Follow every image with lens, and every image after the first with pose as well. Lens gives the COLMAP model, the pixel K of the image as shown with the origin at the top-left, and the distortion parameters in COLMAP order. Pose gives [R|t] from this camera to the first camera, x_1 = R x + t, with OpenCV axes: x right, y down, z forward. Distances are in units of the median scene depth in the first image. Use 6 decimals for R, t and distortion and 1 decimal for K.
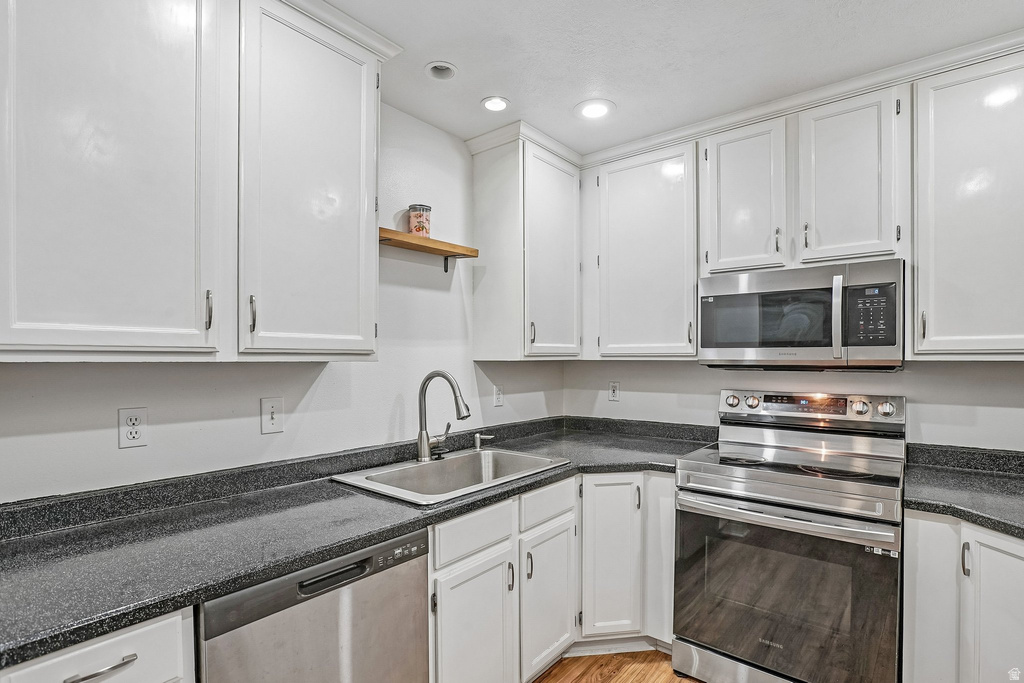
lens RADIAL K [[500.6, 0, 502.5], [0, 500.6, 367.3], [0, 0, 1]] dist [-0.046776, 0.016991]
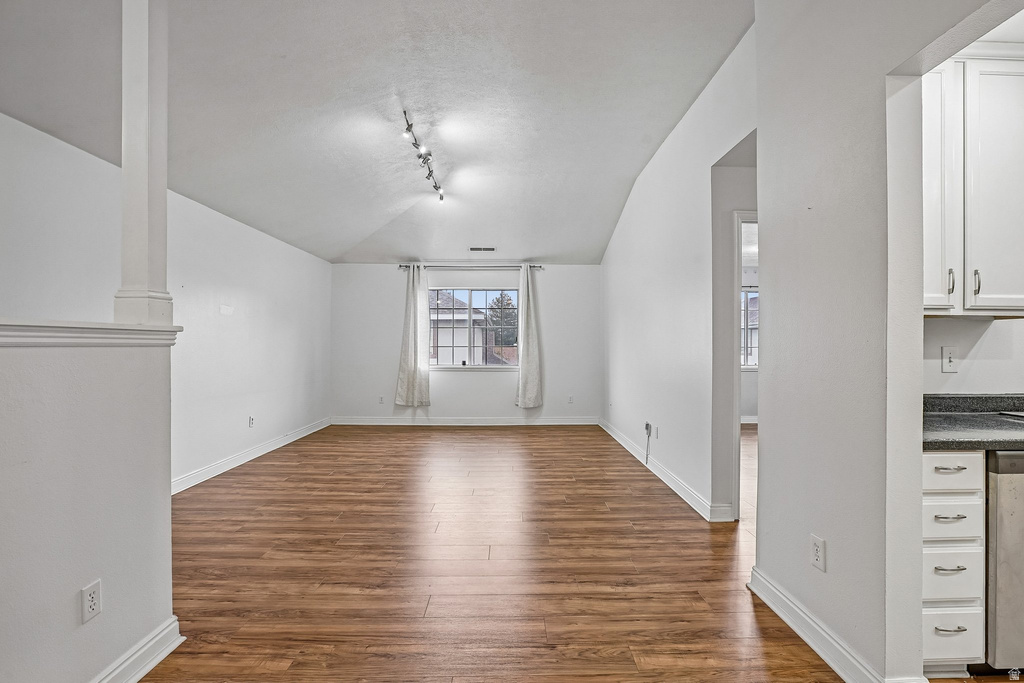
lens RADIAL K [[485.4, 0, 522.7], [0, 485.4, 351.9], [0, 0, 1]] dist [-0.044785, 0.014647]
pose [[0.650575, 0.001704, -0.759440, -0.209934], [-0.005355, 0.999983, -0.002344, 0.074021], [0.759423, 0.005592, 0.650574, -0.633046]]
